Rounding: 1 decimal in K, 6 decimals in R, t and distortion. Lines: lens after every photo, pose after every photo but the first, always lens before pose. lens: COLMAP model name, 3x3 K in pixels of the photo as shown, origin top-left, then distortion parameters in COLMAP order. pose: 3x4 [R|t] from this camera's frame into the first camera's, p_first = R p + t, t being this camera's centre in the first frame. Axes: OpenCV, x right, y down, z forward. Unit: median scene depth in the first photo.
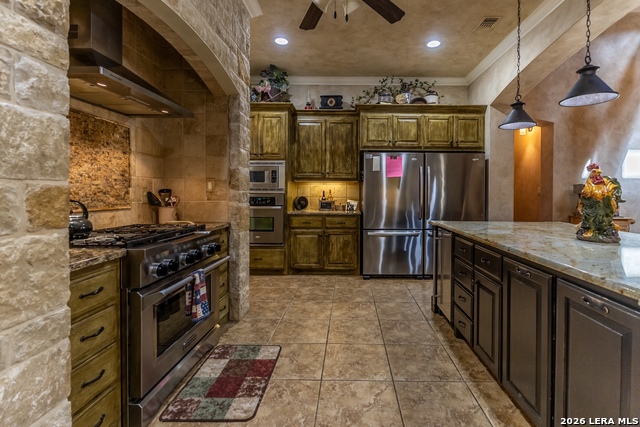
lens RADIAL K [[290.7, 0, 338.5], [0, 290.7, 196.2], [0, 0, 1]] dist [0.000326, 0.000601]
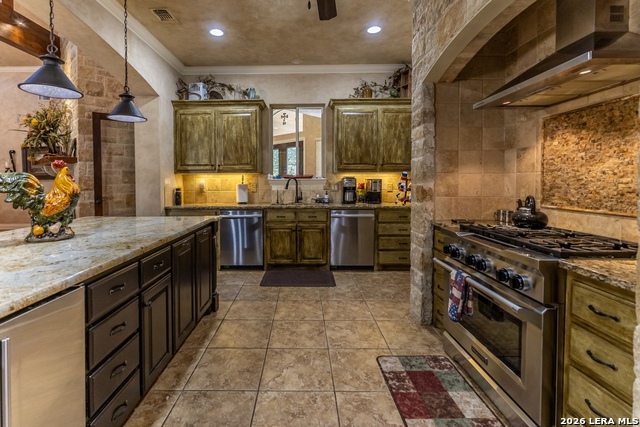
lens RADIAL K [[290.7, 0, 300.2], [0, 290.7, 185.8], [0, 0, 1]] dist [0.000326, 0.000601]
pose [[-0.999683, -0.003080, -0.025000, 0.074821], [-0.003860, 0.999505, 0.031217, -0.055928], [0.024891, 0.031304, -0.999200, 1.855884]]
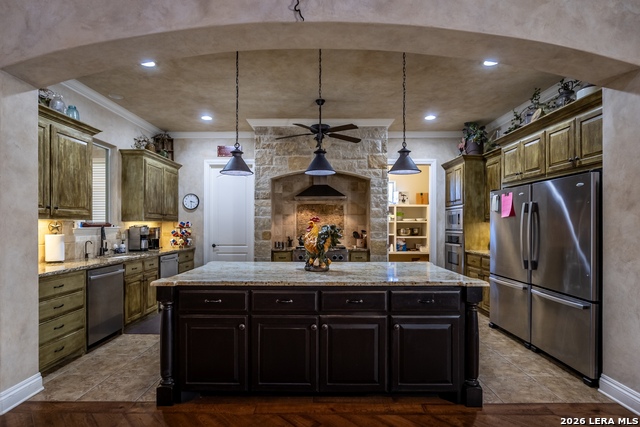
lens RADIAL K [[334.6, 0, 320.6], [0, 334.6, 224.2], [0, 0, 1]] dist [-0.002940, -0.000065]
pose [[0.029141, -0.008230, -0.999541, 2.481695], [-0.012669, 0.999883, -0.008602, -0.059537], [0.999495, 0.012914, 0.029033, 0.896856]]
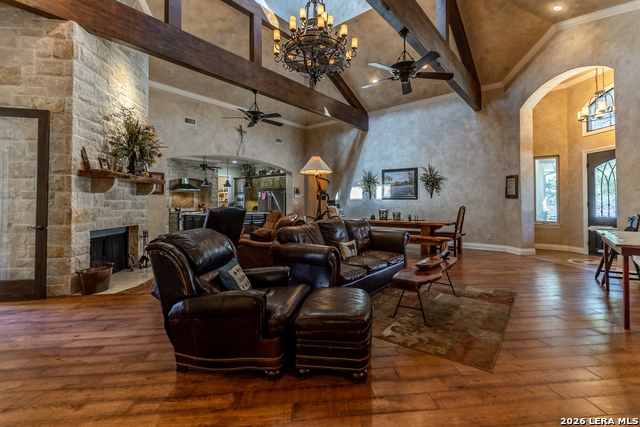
lens RADIAL K [[290.7, 0, 338.4], [0, 290.7, 199.0], [0, 0, 1]] dist [0.000326, 0.000601]
pose [[0.819228, -0.022693, -0.573019, 5.523530], [0.006755, 0.999529, -0.029927, 0.068959], [0.573428, 0.020646, 0.818996, -2.259924]]
